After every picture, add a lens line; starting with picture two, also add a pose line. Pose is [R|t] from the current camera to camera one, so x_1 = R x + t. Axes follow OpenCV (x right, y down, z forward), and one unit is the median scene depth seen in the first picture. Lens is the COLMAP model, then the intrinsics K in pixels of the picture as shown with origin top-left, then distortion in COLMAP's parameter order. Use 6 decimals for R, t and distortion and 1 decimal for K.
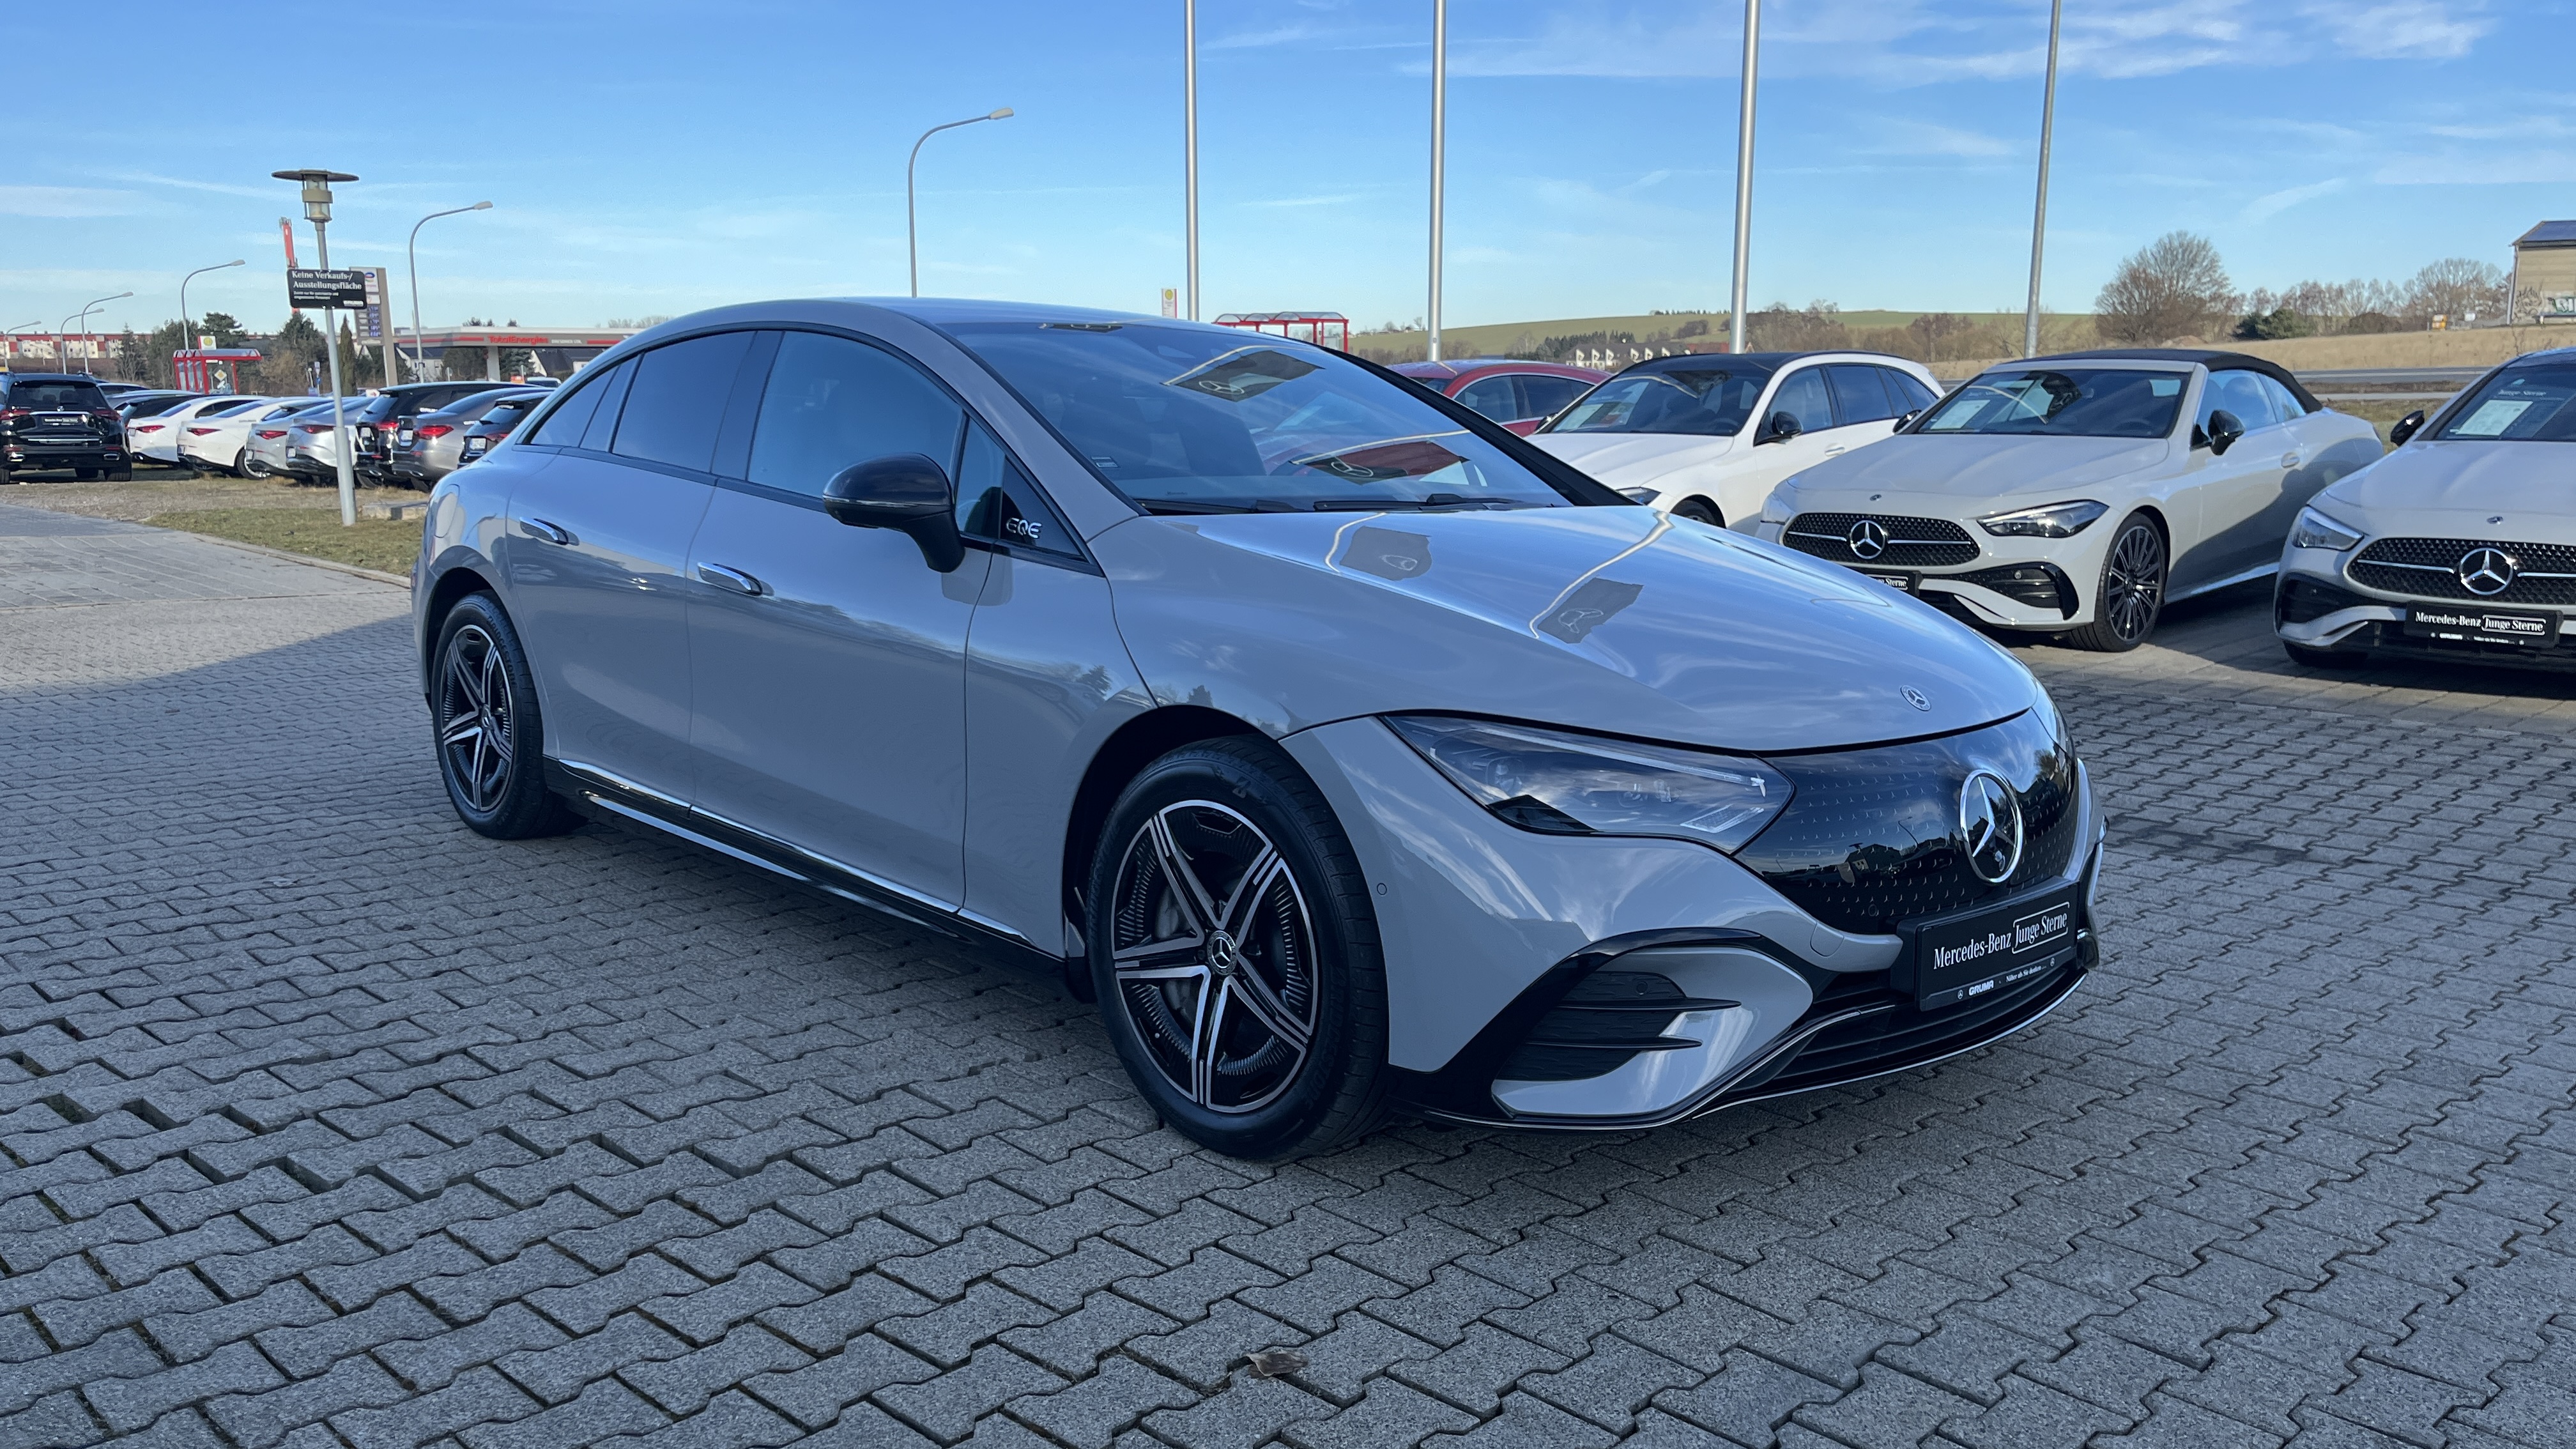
lens RADIAL K [[2019.9, 0, 1278.6], [0, 2019.9, 708.0], [0, 0, 1]] dist [0.093407, -0.139168]
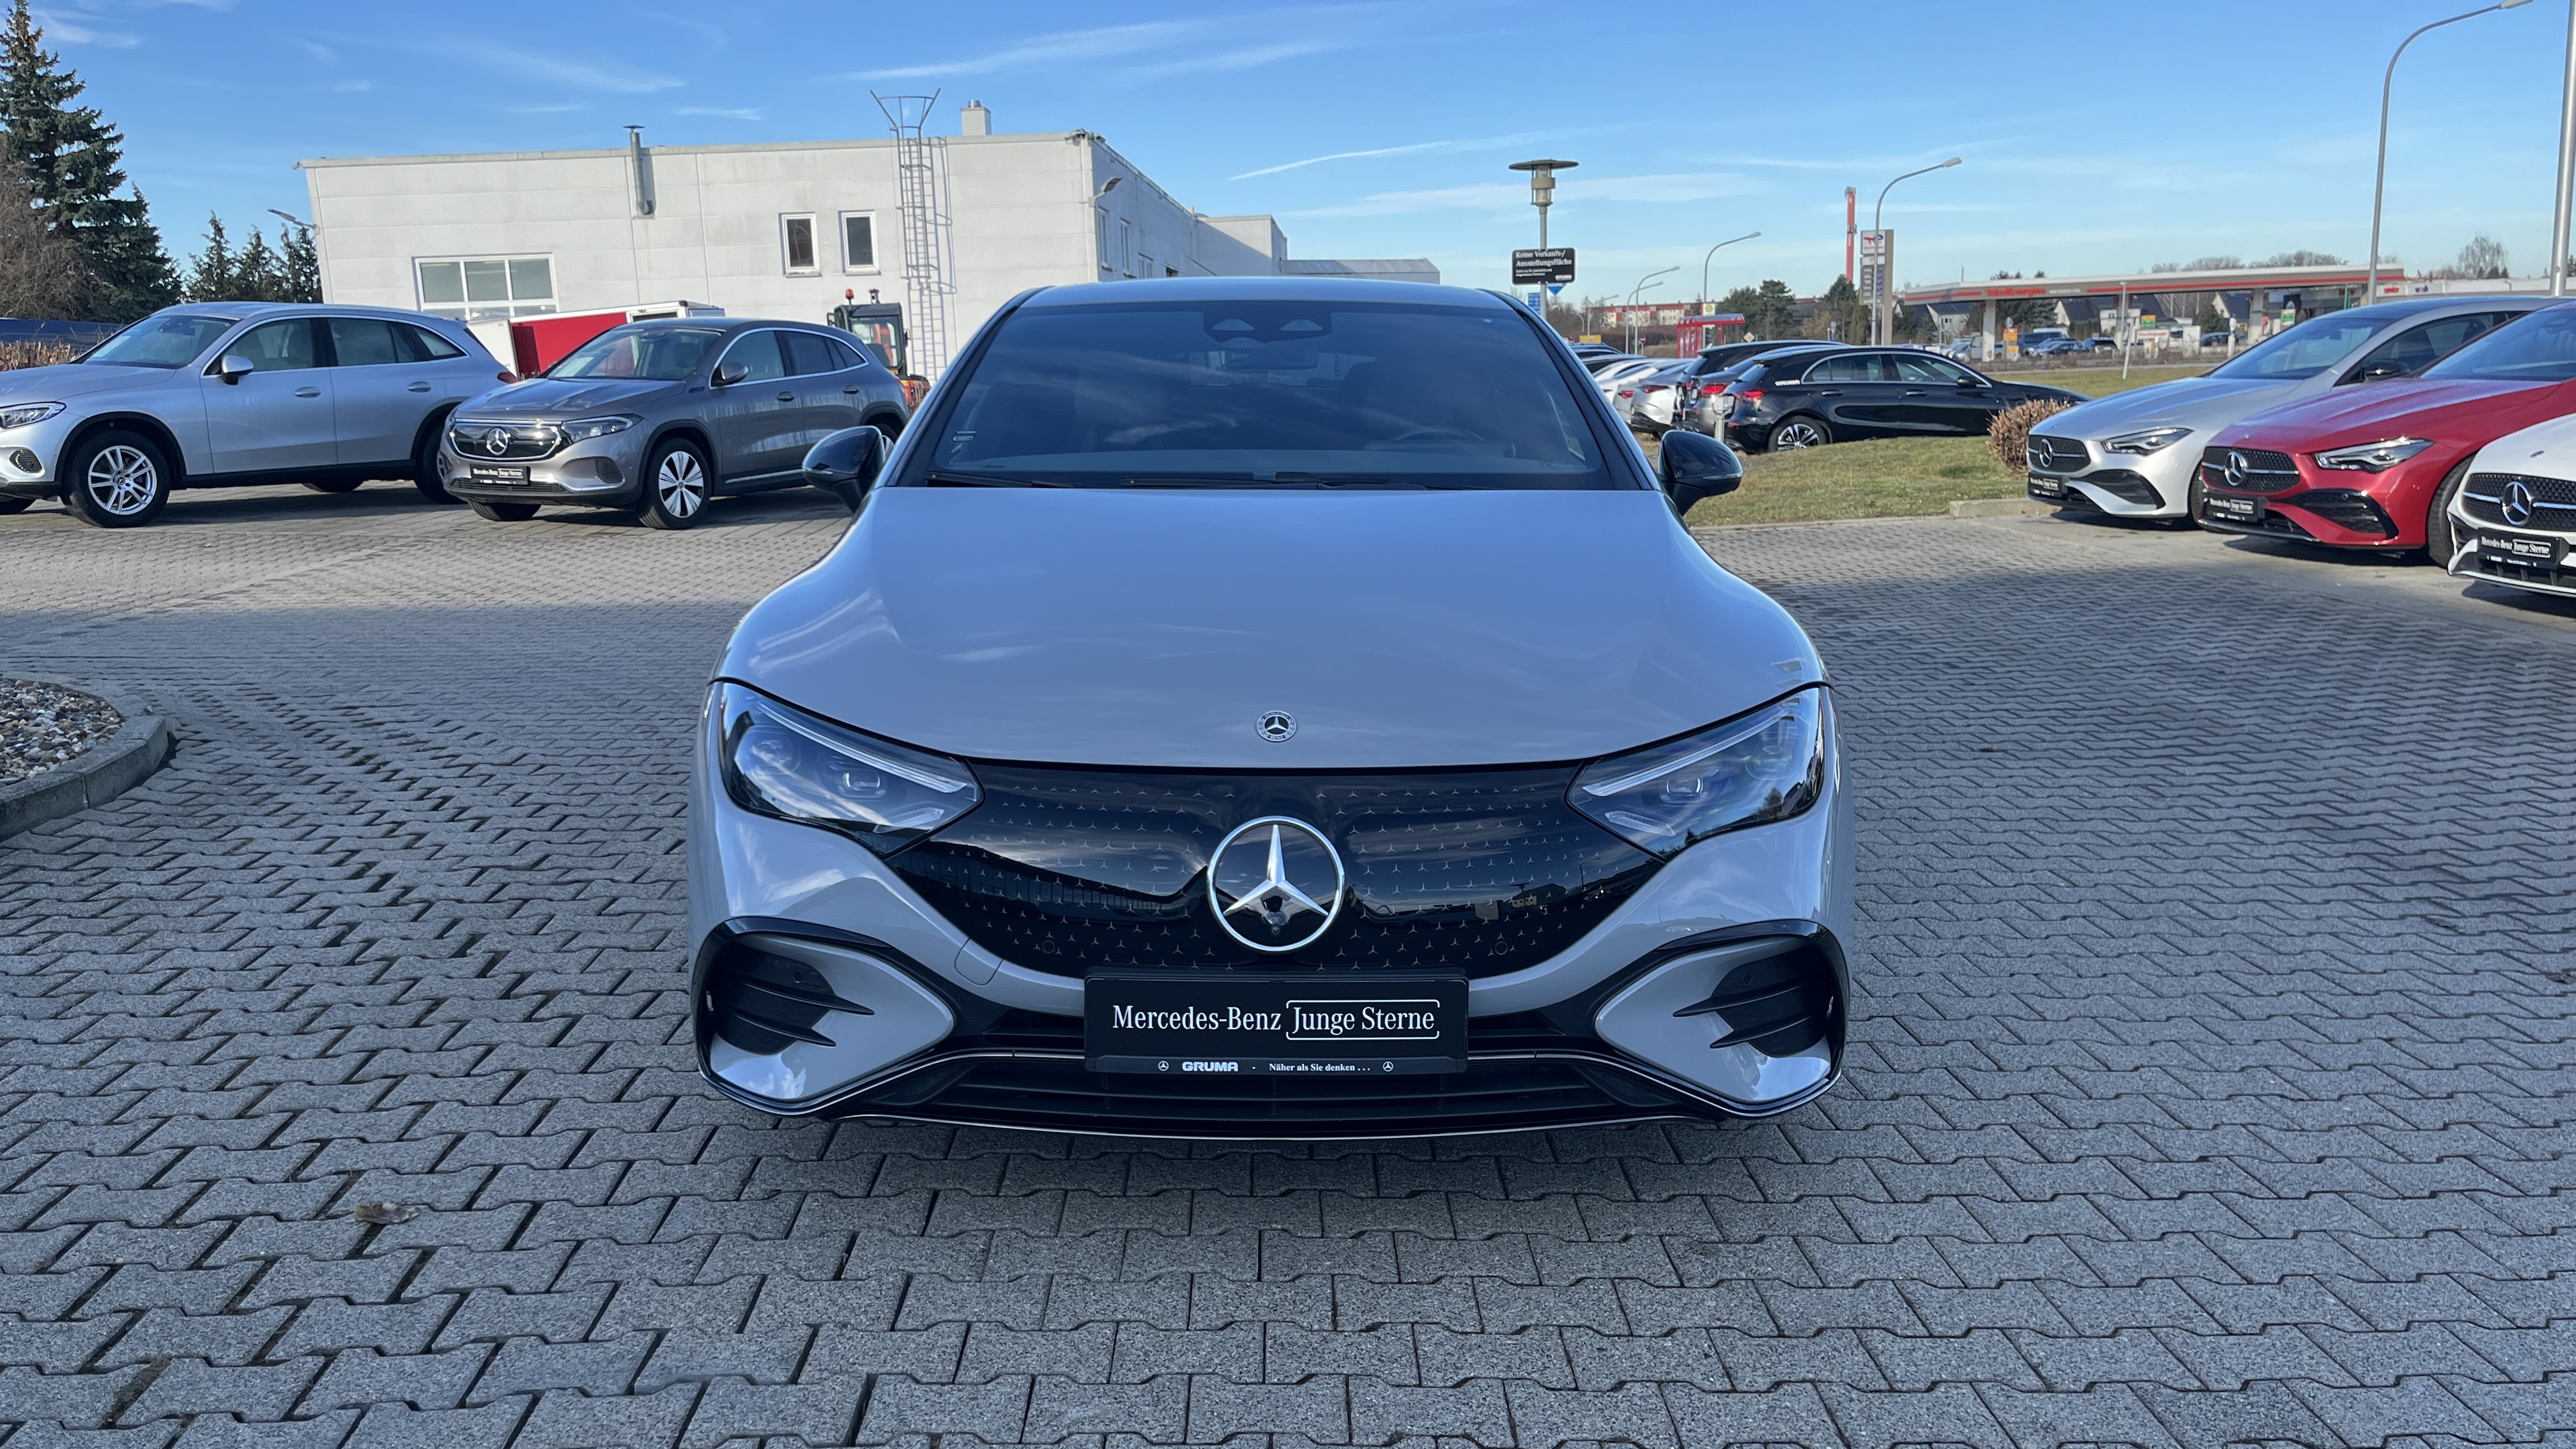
lens RADIAL K [[2019.9, 0, 1278.6], [0, 2019.9, 708.0], [0, 0, 1]] dist [0.093407, -0.139168]
pose [[0.723869, 0.100163, -0.682628, 0.928669], [-0.083833, 0.994844, 0.057077, -0.063335], [0.684825, 0.015911, 0.728534, 0.397217]]
